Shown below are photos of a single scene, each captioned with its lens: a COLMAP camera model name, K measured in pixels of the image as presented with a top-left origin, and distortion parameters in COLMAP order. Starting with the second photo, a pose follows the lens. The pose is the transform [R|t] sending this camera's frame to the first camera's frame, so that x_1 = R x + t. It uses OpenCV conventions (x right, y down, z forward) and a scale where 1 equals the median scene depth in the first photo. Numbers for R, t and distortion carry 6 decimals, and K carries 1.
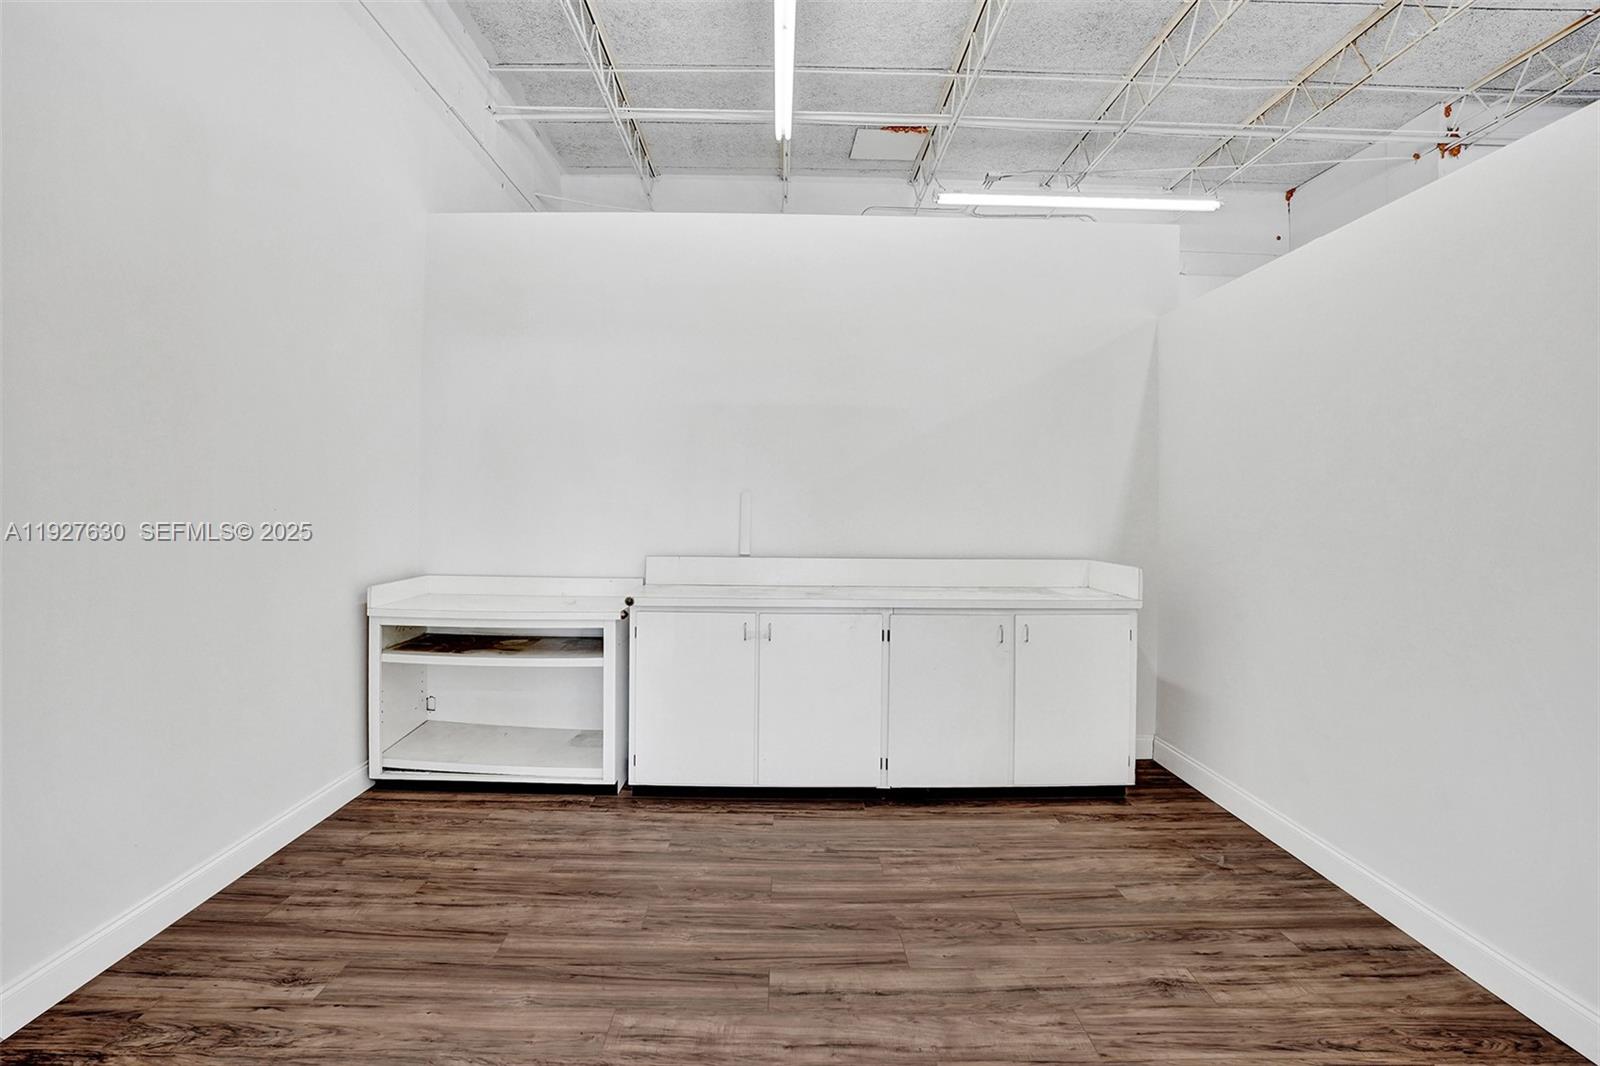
lens RADIAL K [[730.6, 0, 798.8], [0, 730.6, 521.1], [0, 0, 1]] dist [-0.048661, 0.010681]
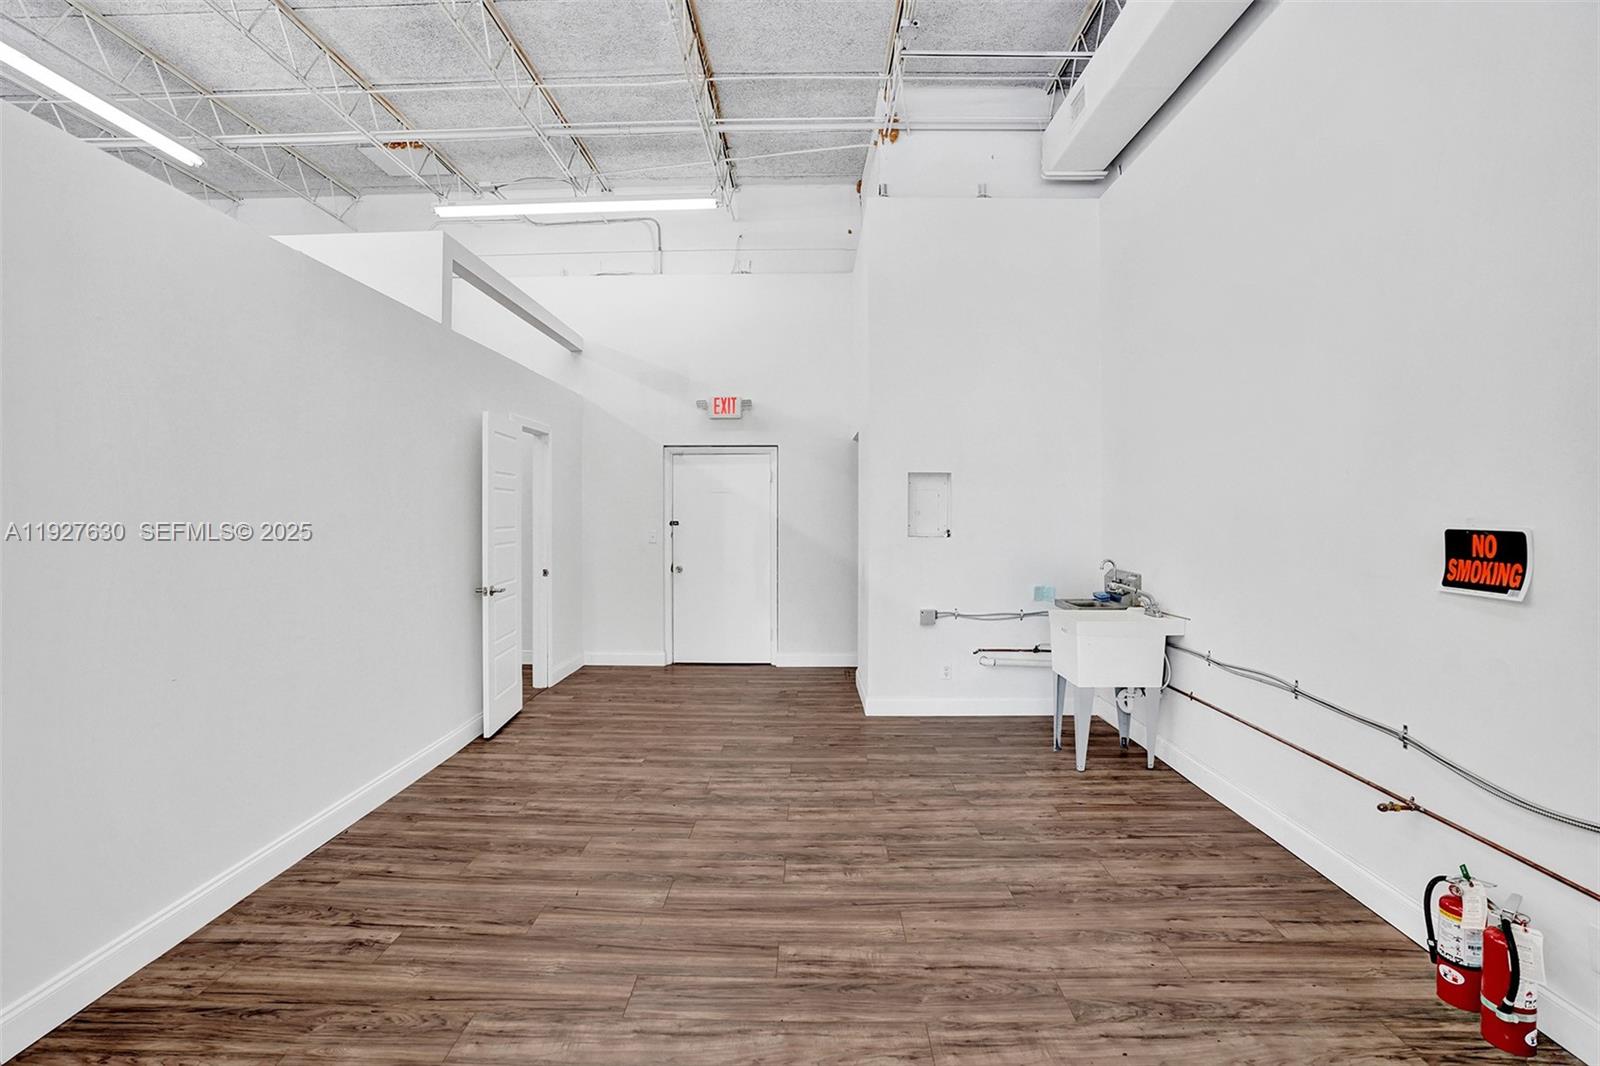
lens RADIAL K [[730.6, 0, 806.7], [0, 730.6, 530.9], [0, 0, 1]] dist [-0.048661, 0.010681]
pose [[0.999635, -0.000542, -0.027027, 0.408042], [0.001621, 0.999203, 0.039889, -0.062269], [0.026984, -0.039918, 0.998839, 0.073669]]
